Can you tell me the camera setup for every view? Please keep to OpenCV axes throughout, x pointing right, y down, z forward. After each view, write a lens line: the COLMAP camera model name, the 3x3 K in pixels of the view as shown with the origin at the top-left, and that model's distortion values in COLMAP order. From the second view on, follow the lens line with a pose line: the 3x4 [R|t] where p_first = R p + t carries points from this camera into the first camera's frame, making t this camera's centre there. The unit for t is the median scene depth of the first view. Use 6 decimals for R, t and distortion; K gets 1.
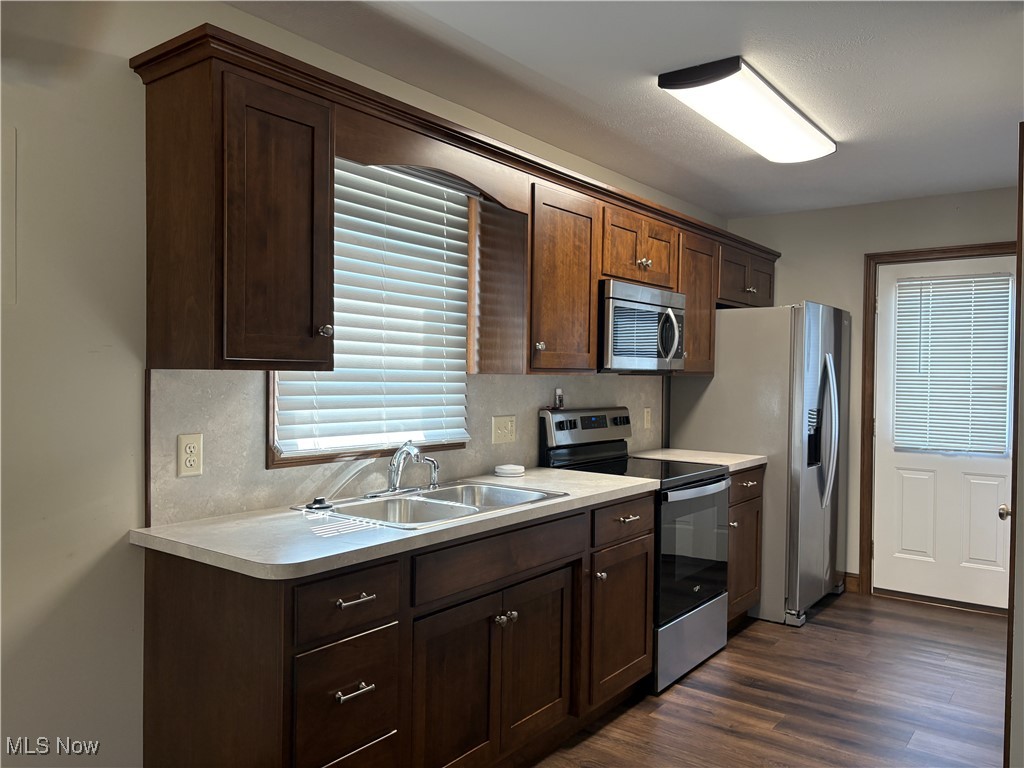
lens RADIAL K [[771.2, 0, 512.3], [0, 771.2, 385.0], [0, 0, 1]] dist [0.074207, -0.099311]
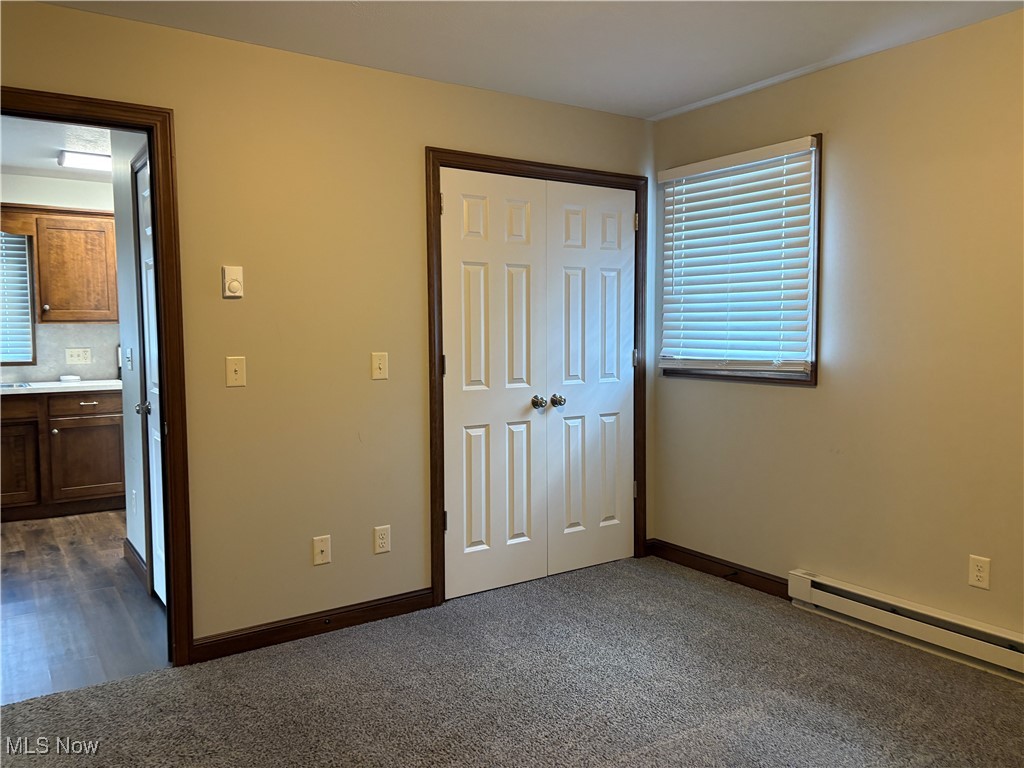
lens RADIAL K [[771.2, 0, 512.3], [0, 771.2, 385.0], [0, 0, 1]] dist [0.074207, -0.099311]
pose [[0.949176, 0.003552, -0.314727, 1.464389], [0.012905, 0.998656, 0.050189, 0.046772], [0.314482, -0.051700, 0.947854, -0.358219]]
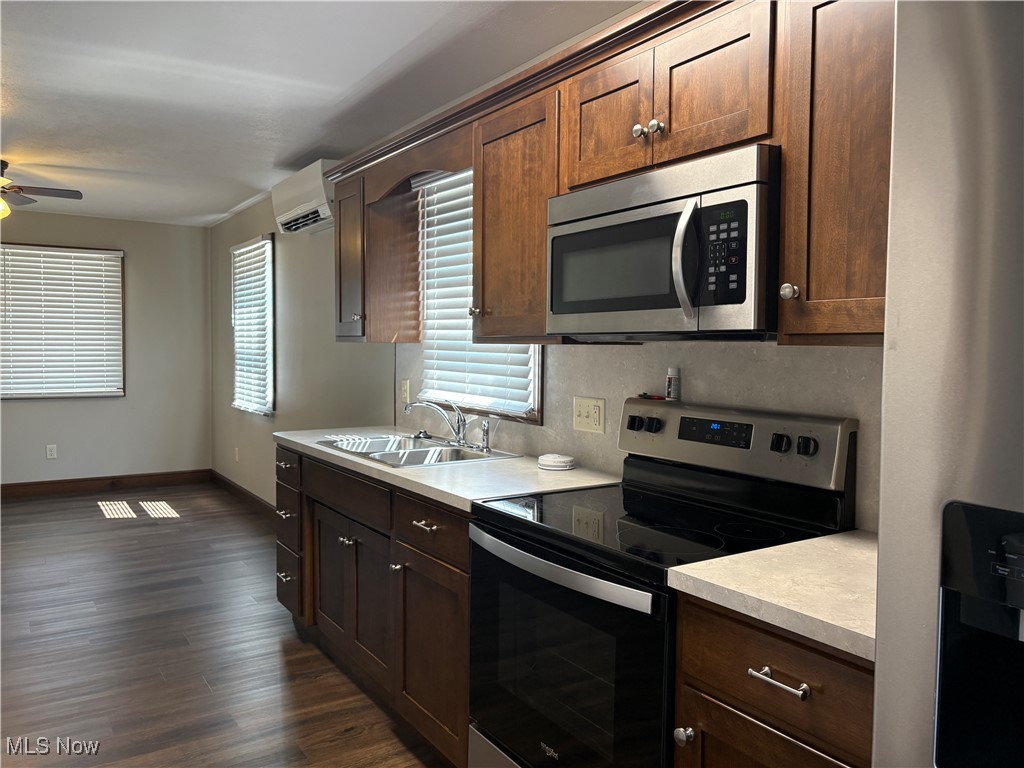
lens RADIAL K [[771.2, 0, 512.3], [0, 771.2, 385.0], [0, 0, 1]] dist [0.074207, -0.099311]
pose [[-0.327238, 0.029393, -0.944485, 0.762088], [-0.033328, 0.998535, 0.042622, -0.004509], [0.944354, 0.045425, -0.325779, 1.183739]]
